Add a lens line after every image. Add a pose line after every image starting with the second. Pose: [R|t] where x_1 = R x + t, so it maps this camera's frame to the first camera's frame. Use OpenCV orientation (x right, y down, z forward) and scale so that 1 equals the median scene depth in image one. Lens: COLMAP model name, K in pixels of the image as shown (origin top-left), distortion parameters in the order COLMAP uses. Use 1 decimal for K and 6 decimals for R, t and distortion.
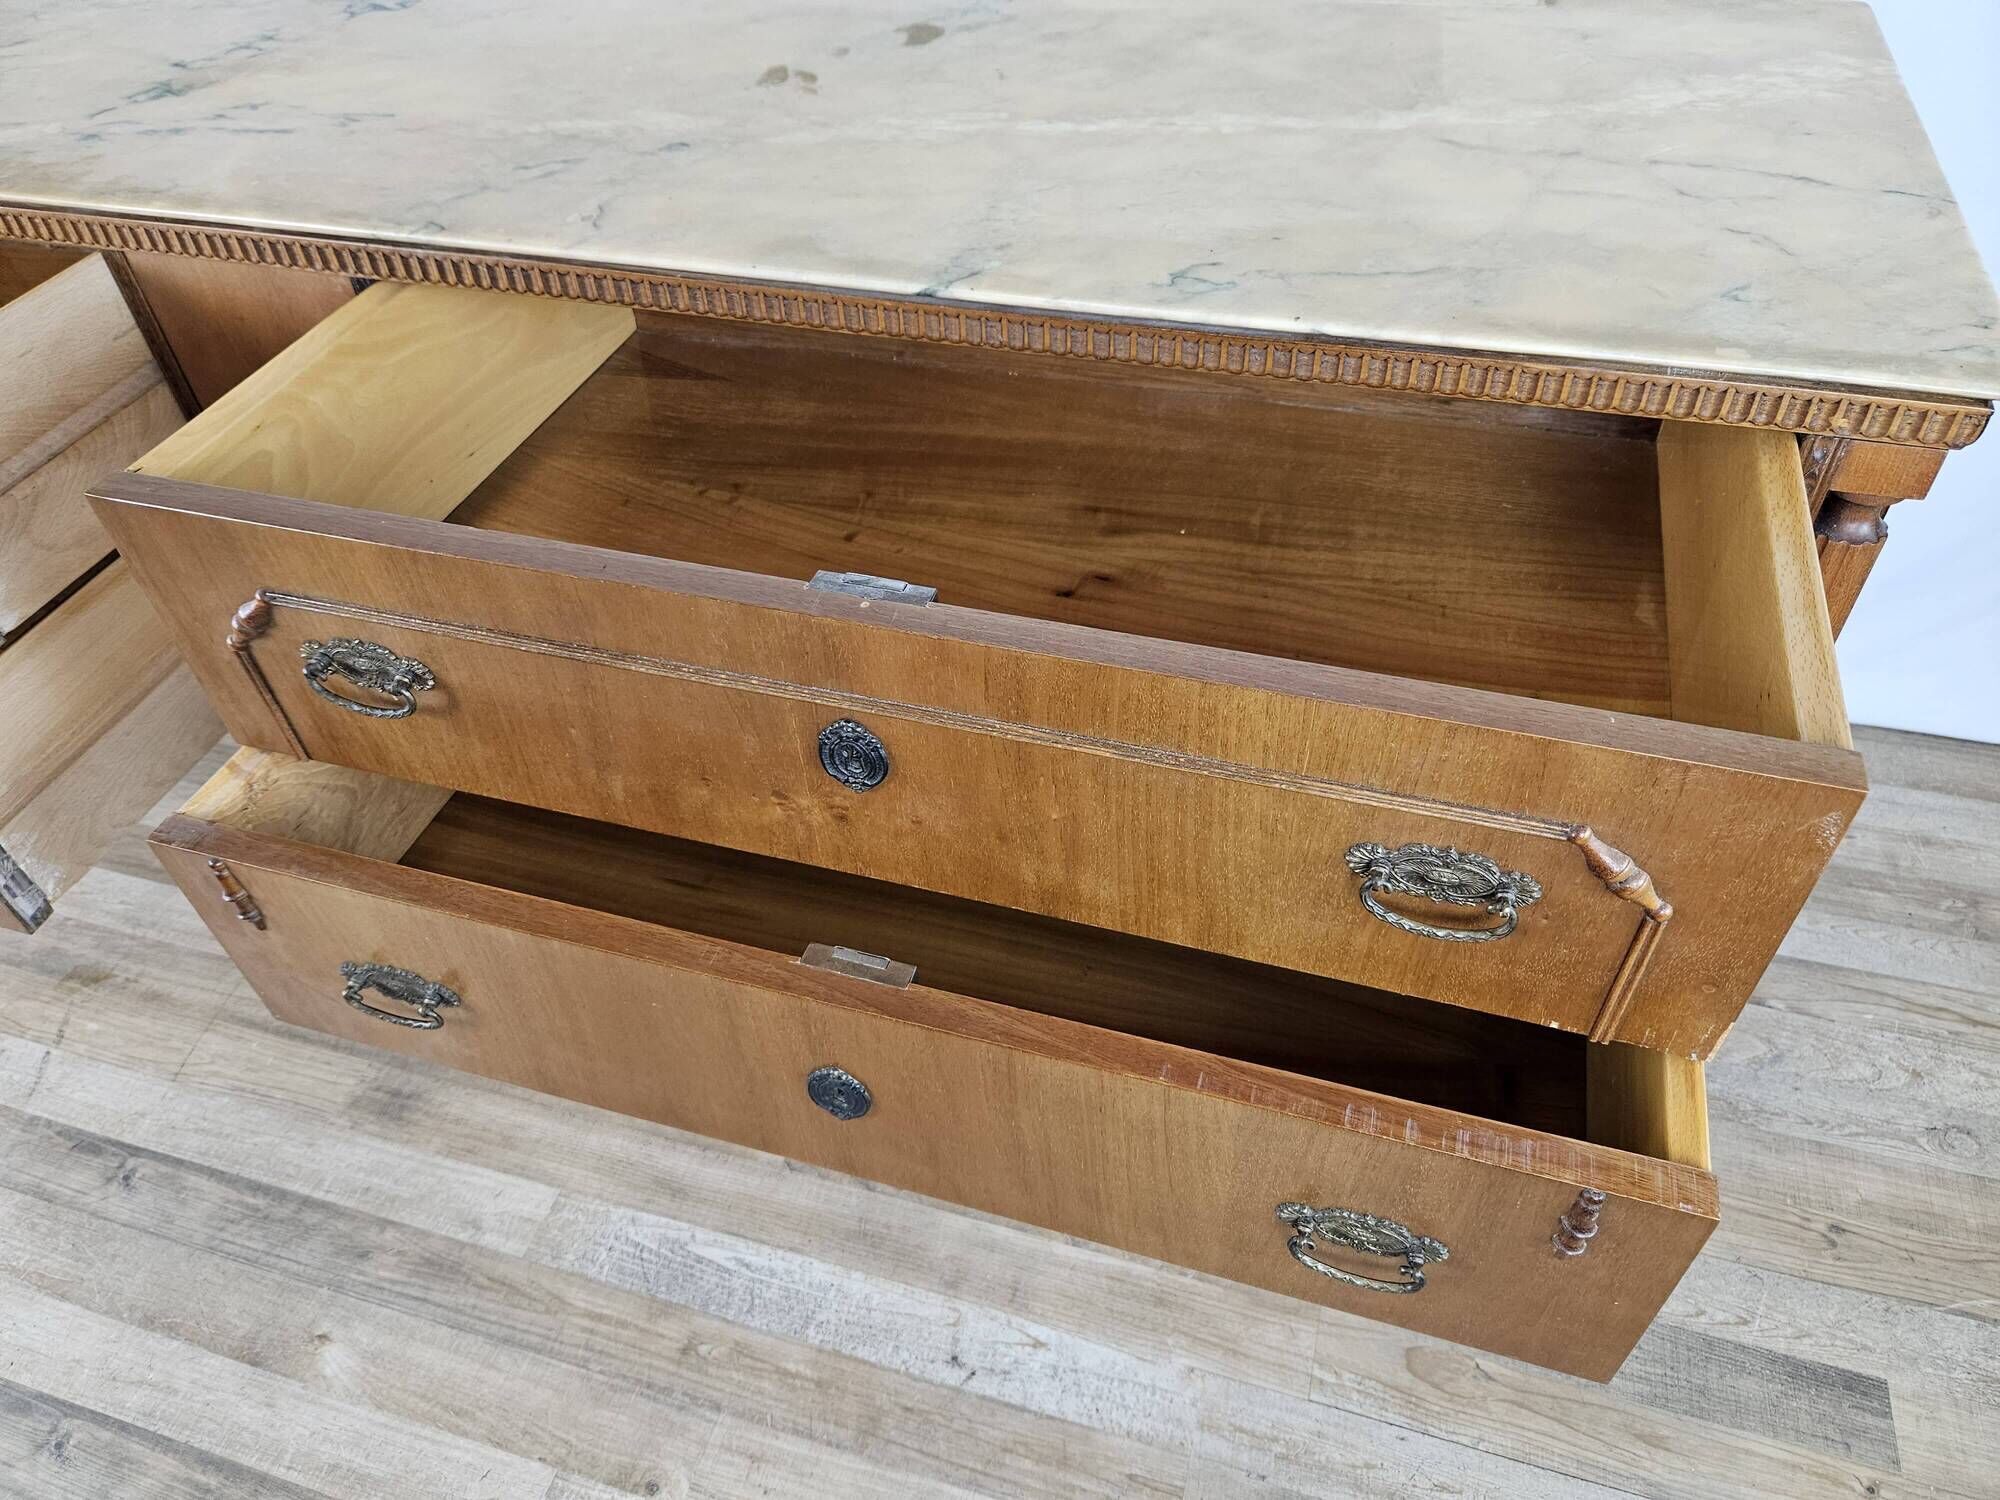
lens RADIAL K [[1335.2, 0, 1006.2], [0, 1335.2, 736.3], [0, 0, 1]] dist [0.044785, -0.044095]
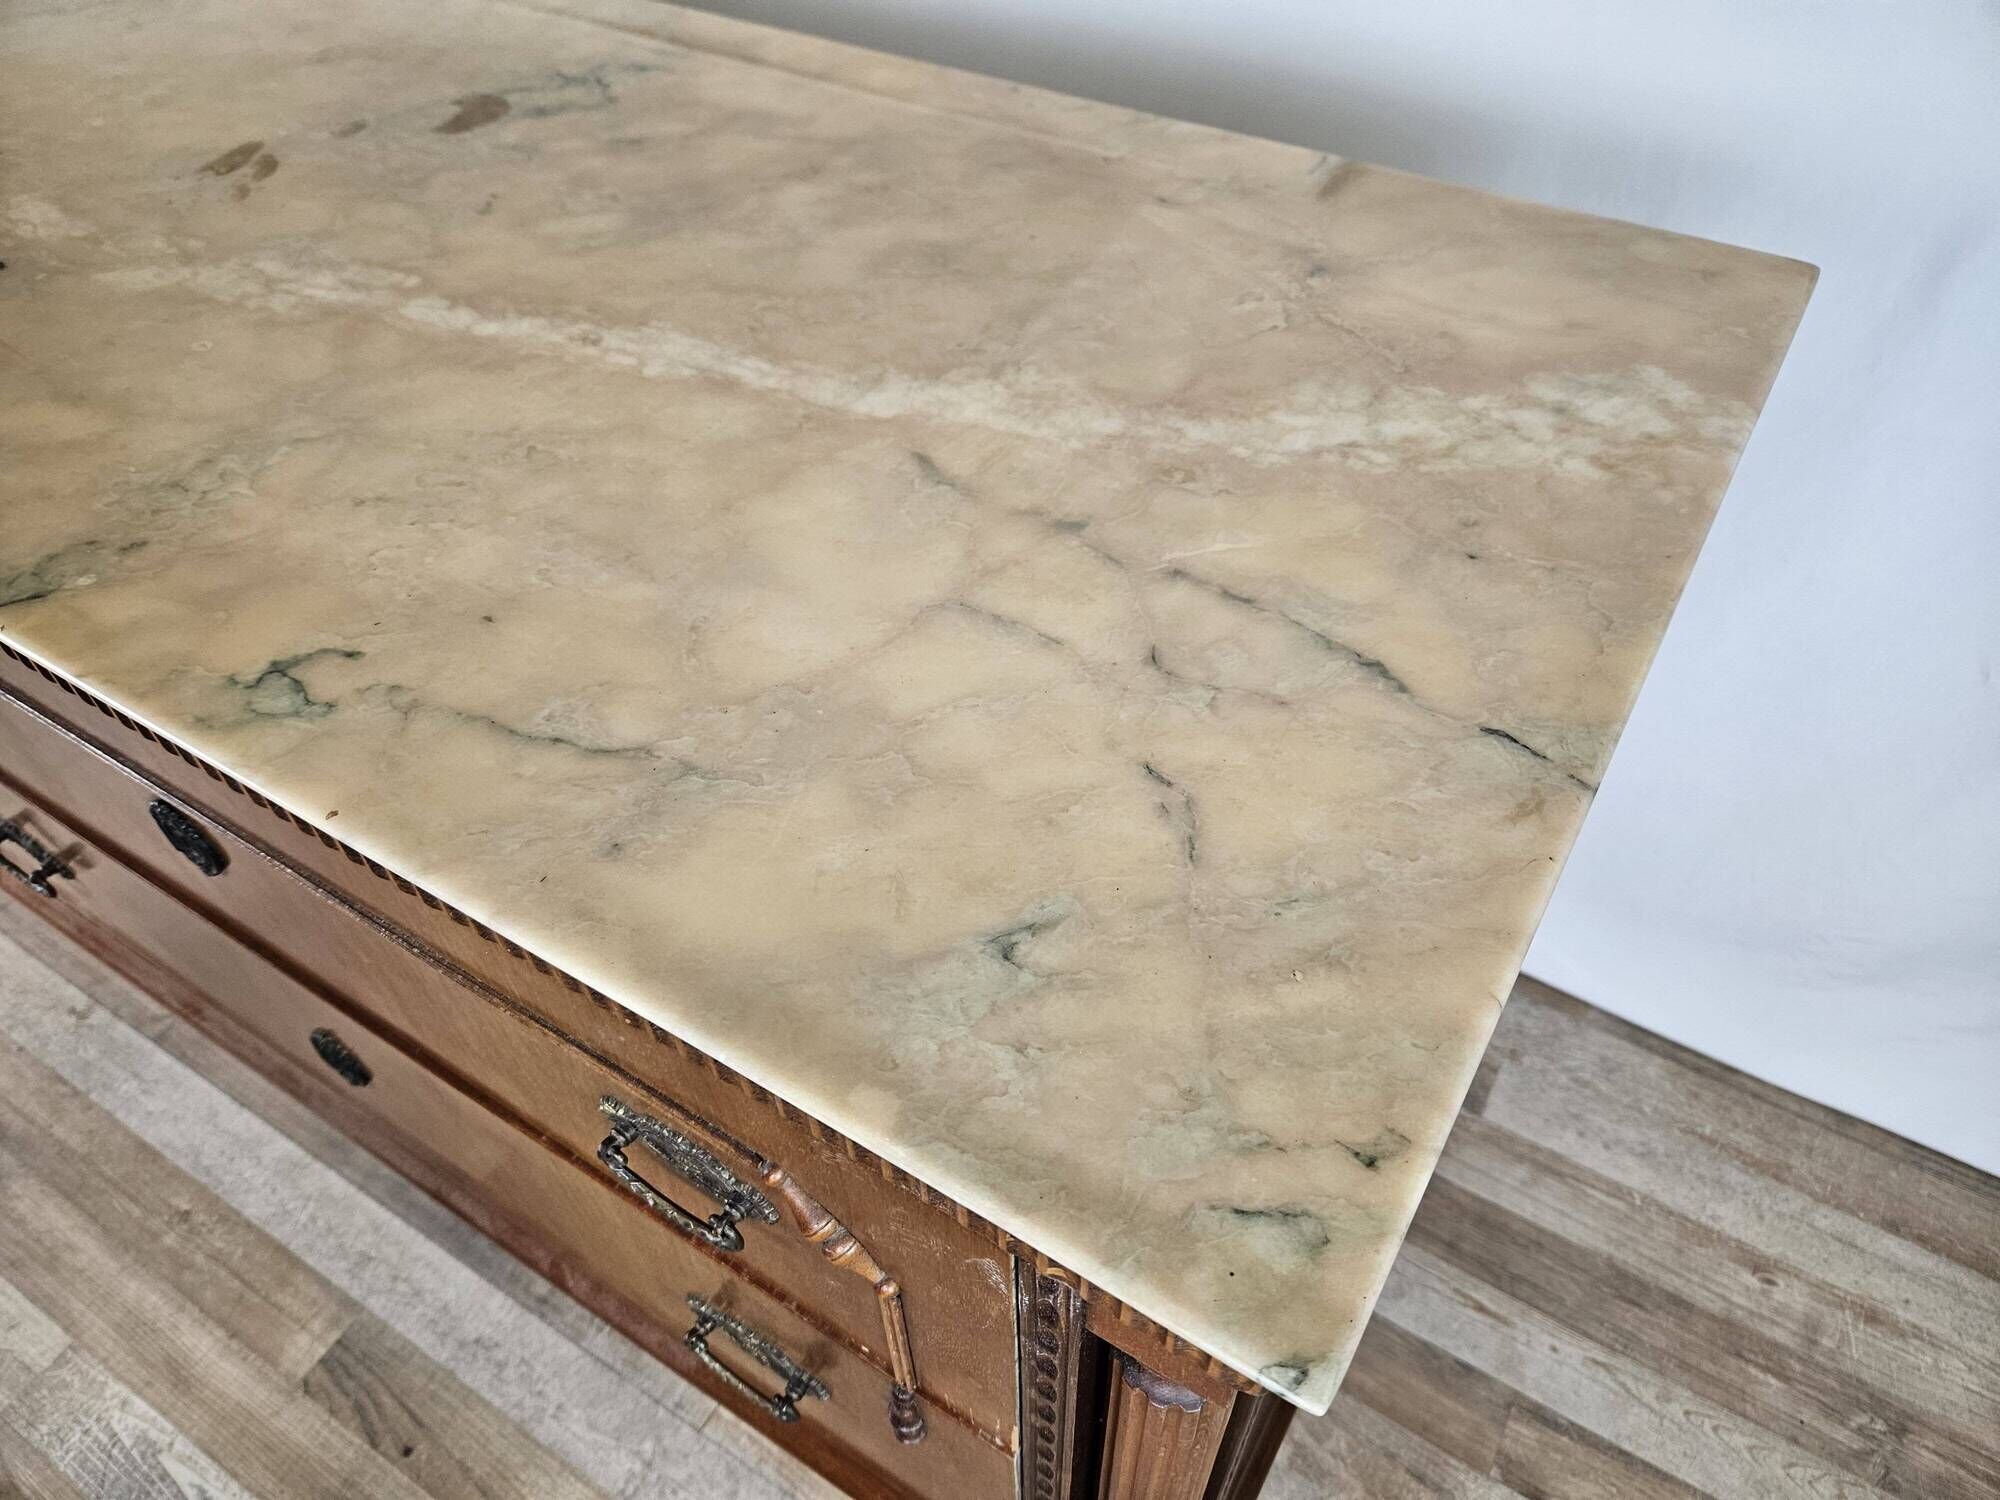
lens RADIAL K [[1358.3, 0, 993.1], [0, 1358.3, 744.7], [0, 0, 1]] dist [0.038694, -0.044169]
pose [[0.967055, 0.199480, -0.158152, 0.383049], [-0.187107, 0.978231, 0.089755, -0.290204], [0.172614, -0.057206, 0.983327, 0.278405]]
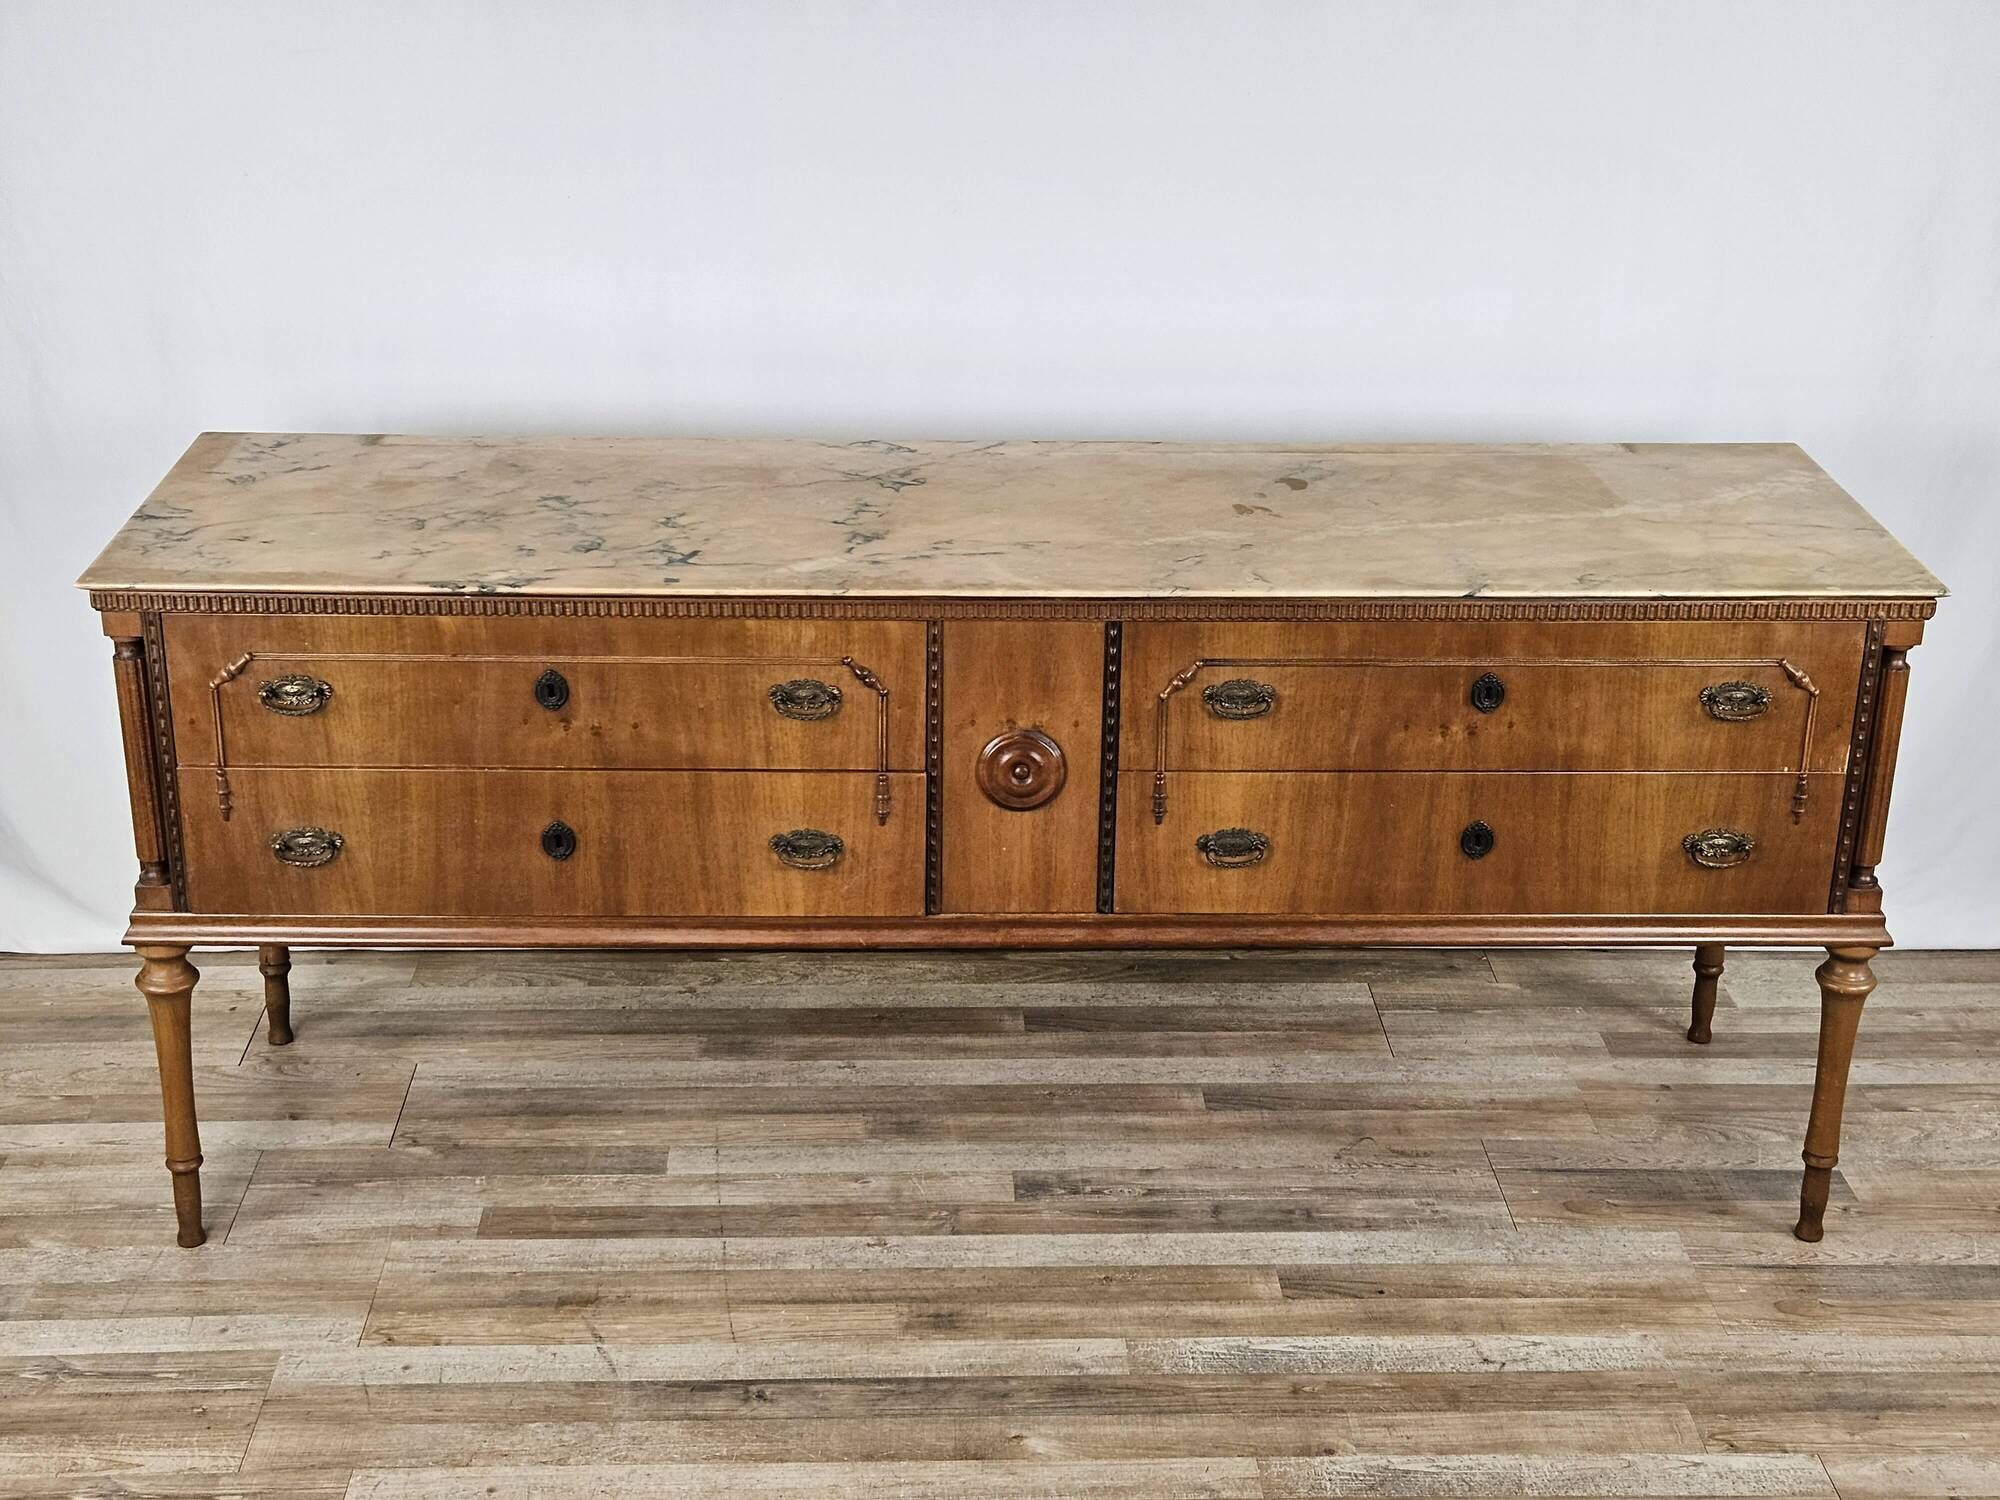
lens RADIAL K [[2664.5, 0, 1019.5], [0, 2664.5, 738.5], [0, 0, 1]] dist [0.061001, 0.000000]
pose [[0.943946, -0.073651, 0.321779, -1.369046], [0.186503, 0.923292, -0.335779, 0.743170], [-0.272365, 0.376970, 0.885274, -1.559902]]
